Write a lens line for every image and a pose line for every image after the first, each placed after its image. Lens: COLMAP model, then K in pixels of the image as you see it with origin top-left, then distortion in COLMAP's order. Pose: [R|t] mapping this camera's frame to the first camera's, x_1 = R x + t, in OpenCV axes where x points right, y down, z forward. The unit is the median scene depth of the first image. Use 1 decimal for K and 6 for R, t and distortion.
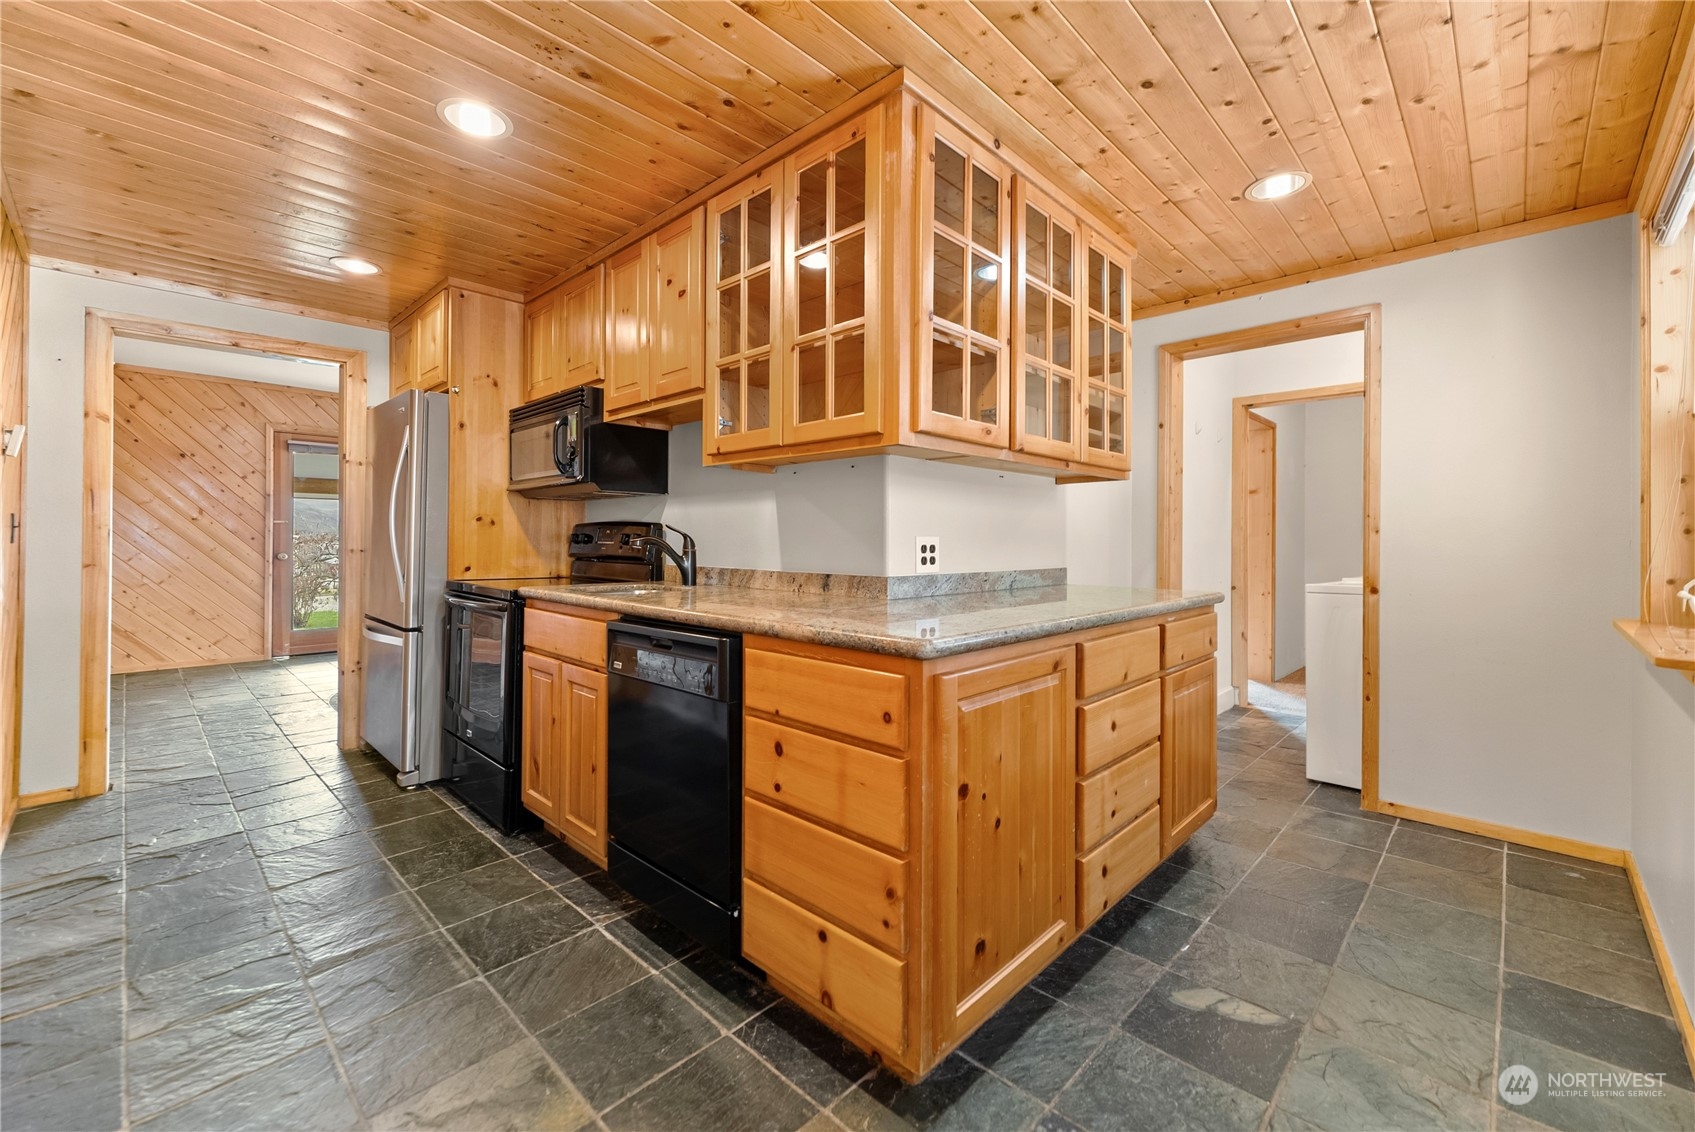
lens RADIAL K [[690.4, 0, 849.3], [0, 690.4, 538.1], [0, 0, 1]] dist [0.003821, -0.000507]
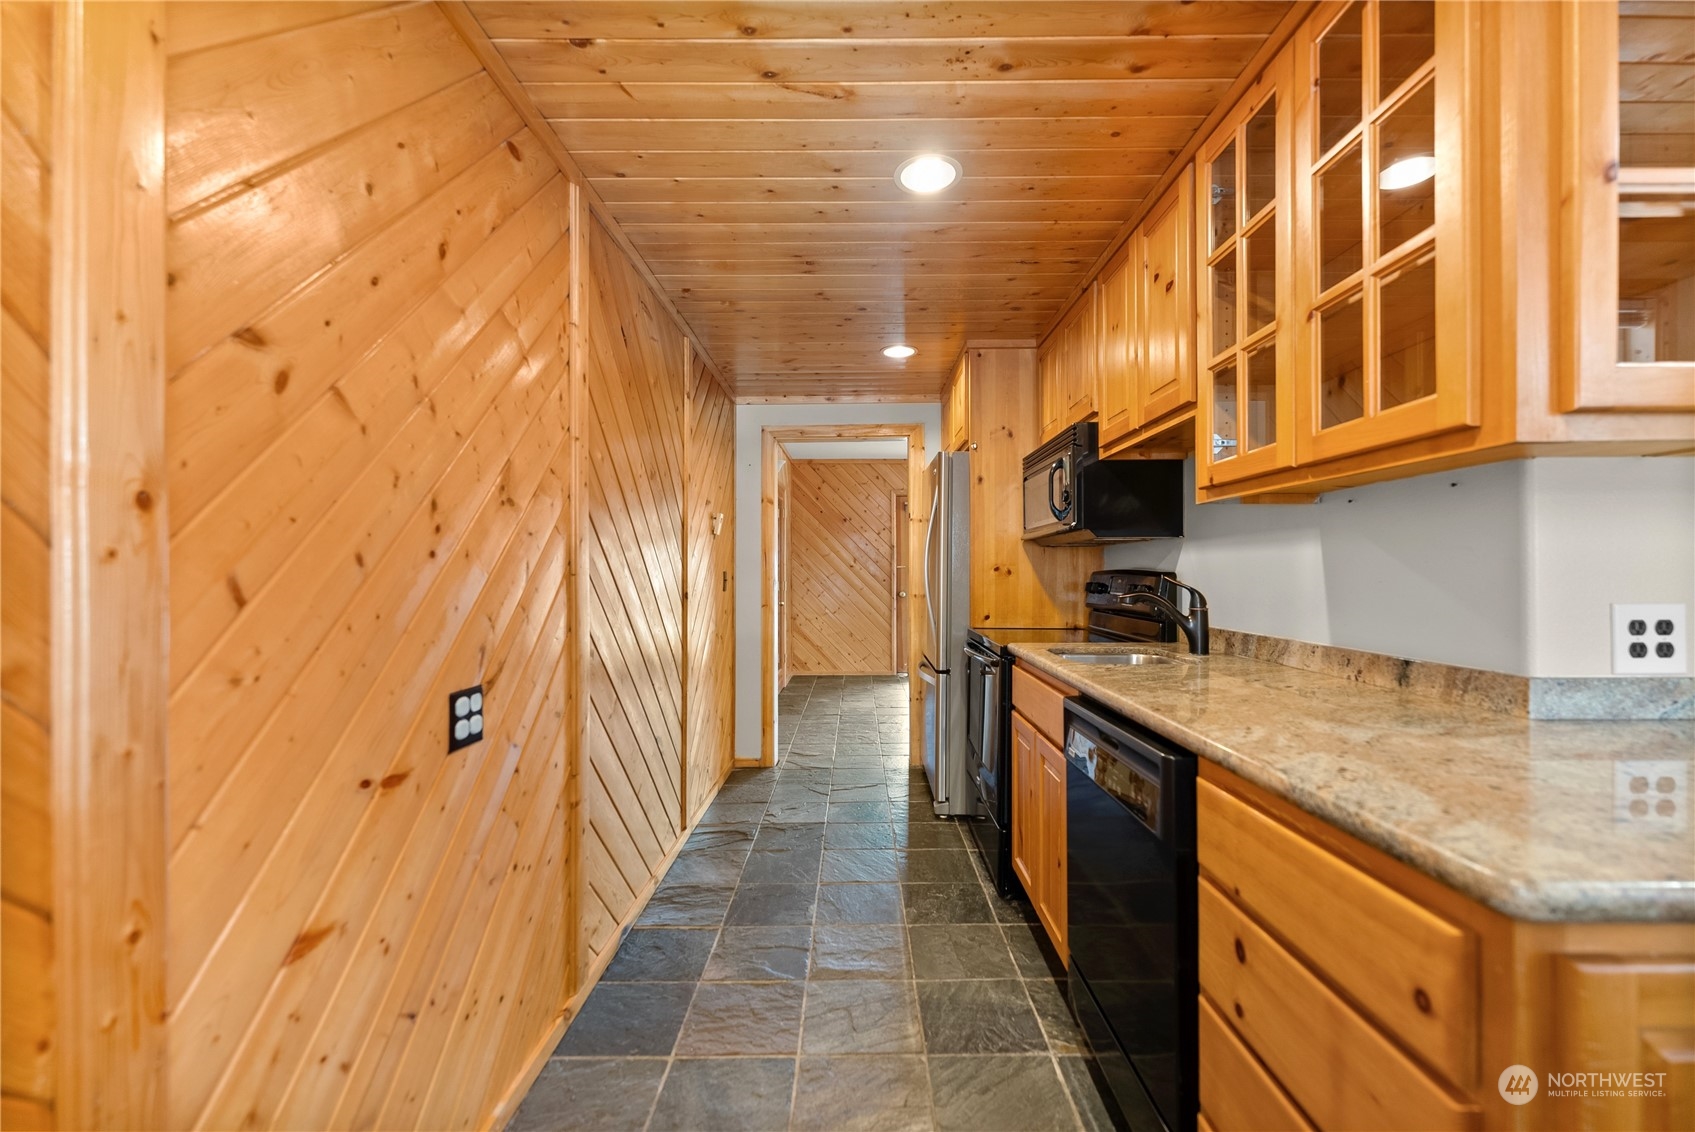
lens RADIAL K [[690.4, 0, 843.4], [0, 690.4, 574.0], [0, 0, 1]] dist [0.003821, -0.000507]
pose [[0.687959, -0.009017, -0.725693, 0.059087], [0.010055, 0.999945, -0.002892, -0.023050], [0.725680, -0.005307, 0.688012, 0.155607]]
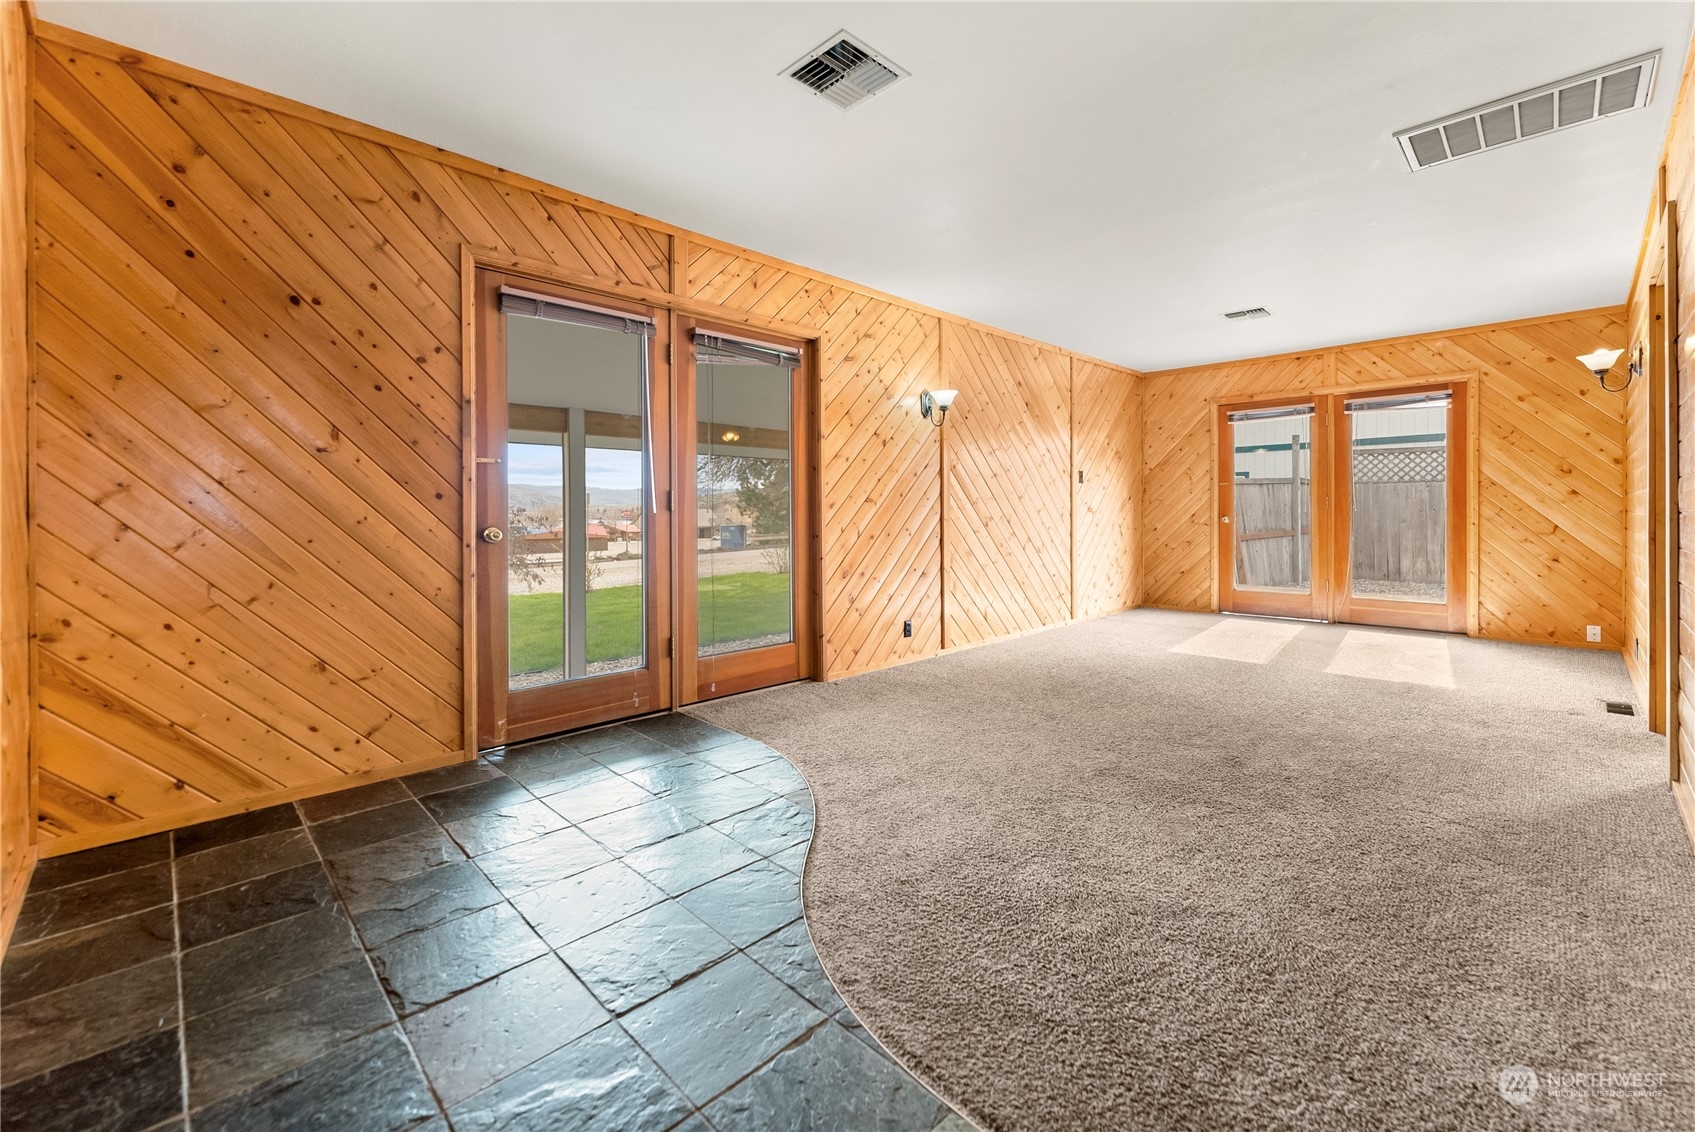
lens RADIAL K [[690.4, 0, 844.9], [0, 690.4, 515.7], [0, 0, 1]] dist [0.003821, -0.000507]
pose [[0.999807, -0.007502, -0.018159, -1.600560], [0.007640, 0.999942, 0.007551, 0.032774], [0.018101, -0.007688, 0.999807, 1.502386]]
